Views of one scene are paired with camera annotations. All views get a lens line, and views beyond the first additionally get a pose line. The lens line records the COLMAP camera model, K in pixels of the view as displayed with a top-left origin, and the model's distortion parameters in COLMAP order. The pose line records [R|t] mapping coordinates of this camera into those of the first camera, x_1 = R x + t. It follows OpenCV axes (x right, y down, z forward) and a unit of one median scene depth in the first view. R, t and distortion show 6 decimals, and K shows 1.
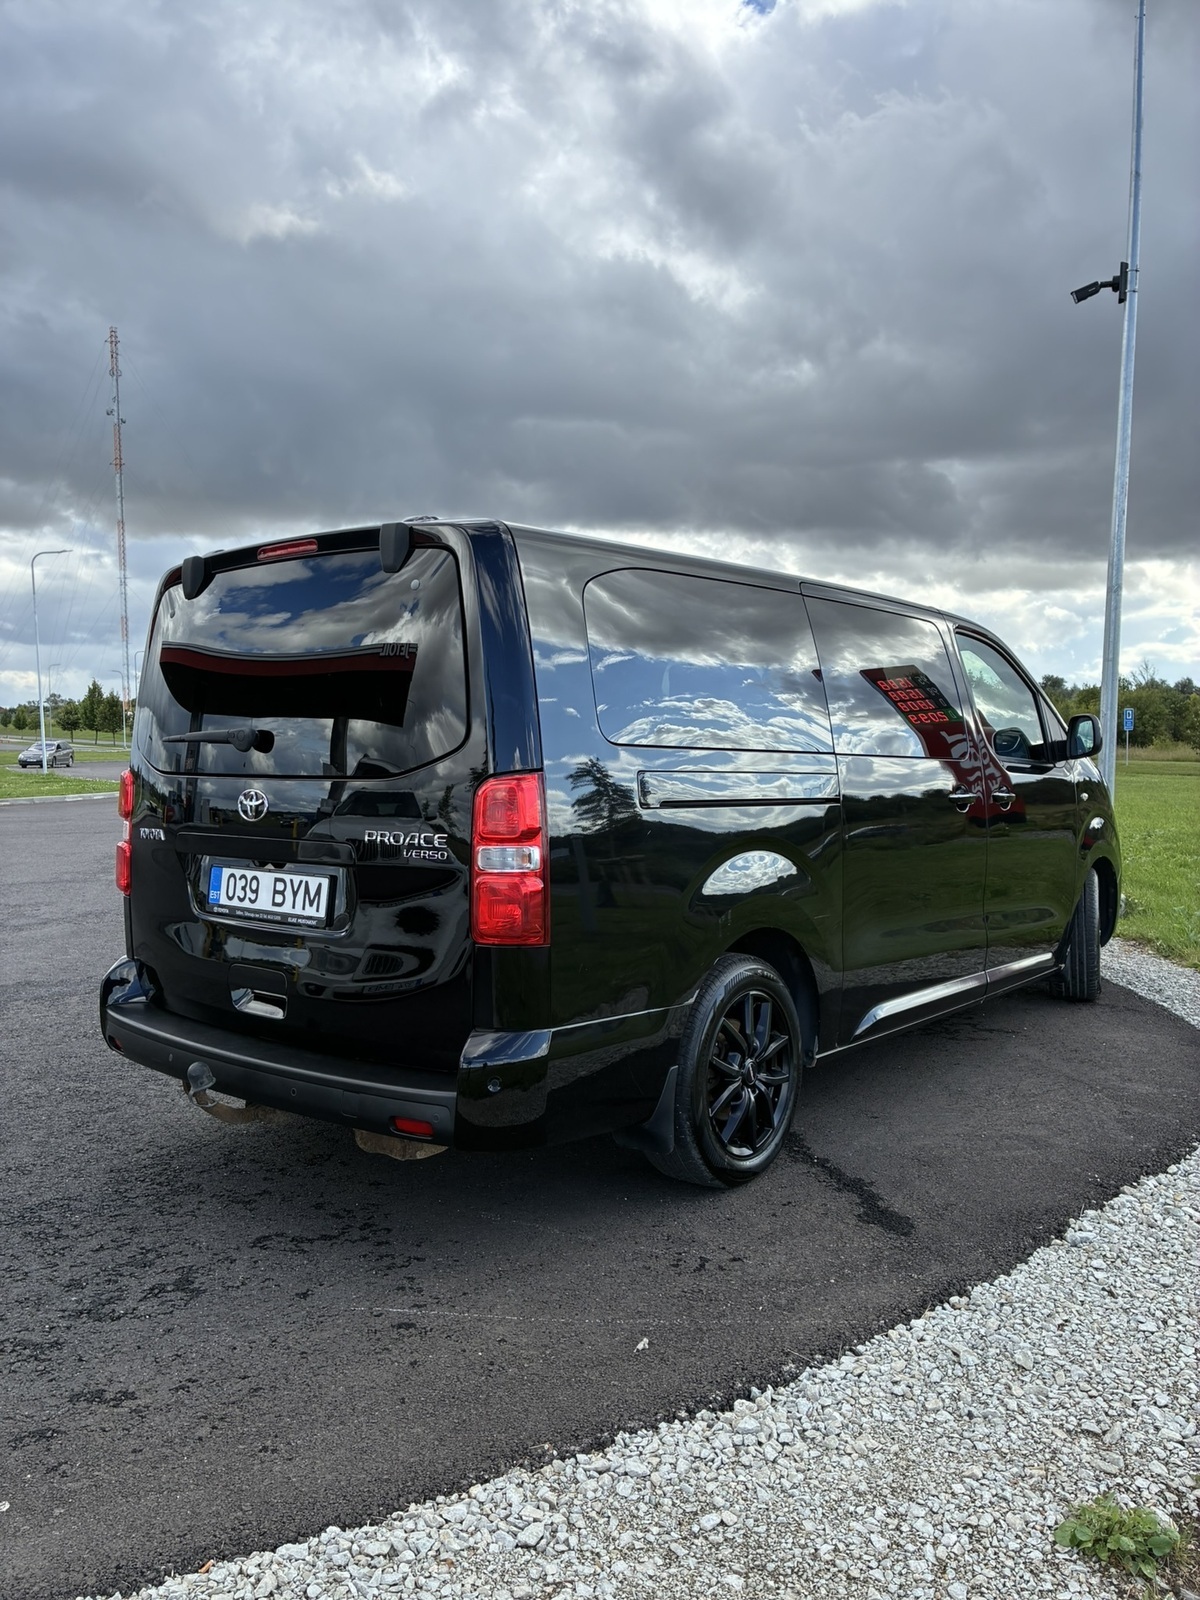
lens RADIAL K [[1234.4, 0, 590.1], [0, 1234.4, 799.1], [0, 0, 1]] dist [0.005897, 0.001018]
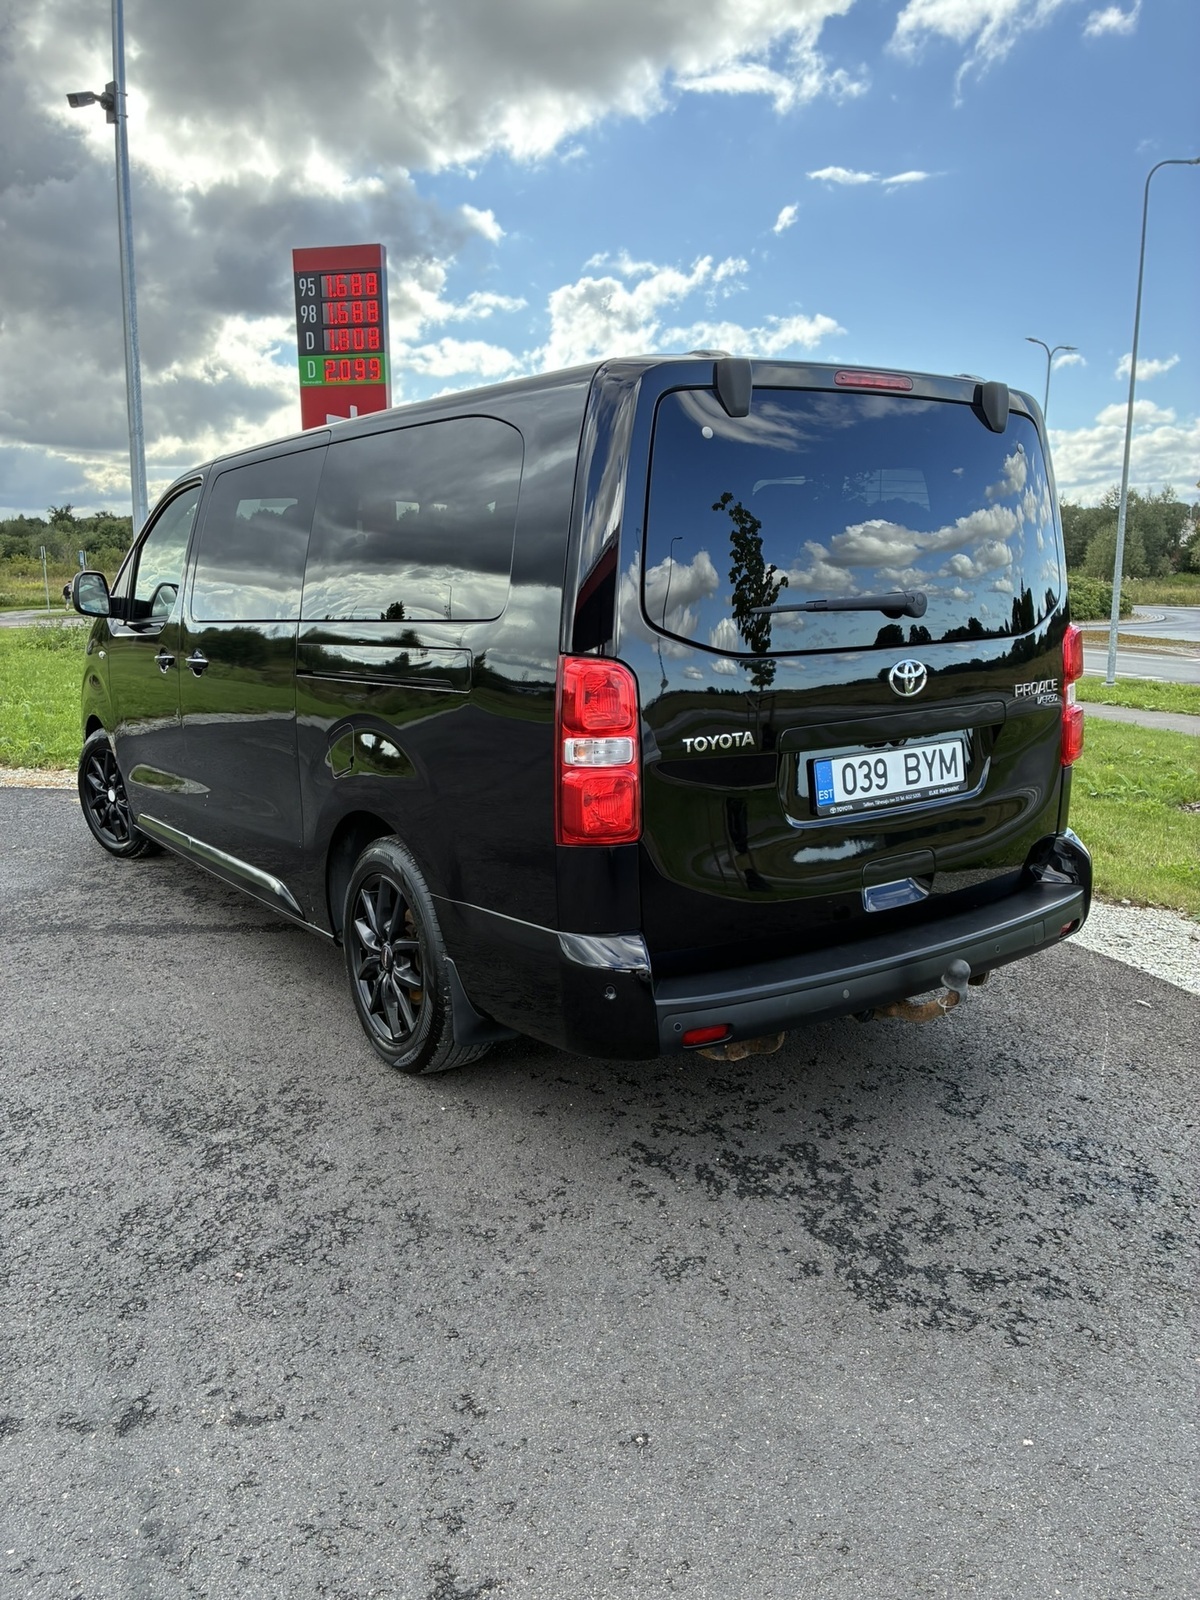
lens RADIAL K [[1234.4, 0, 590.1], [0, 1234.4, 799.1], [0, 0, 1]] dist [0.005897, 0.001018]
pose [[0.275938, -0.180429, 0.944089, -1.179611], [0.059568, 0.983545, 0.170559, -0.073600], [-0.959328, 0.009173, 0.282145, 0.954732]]
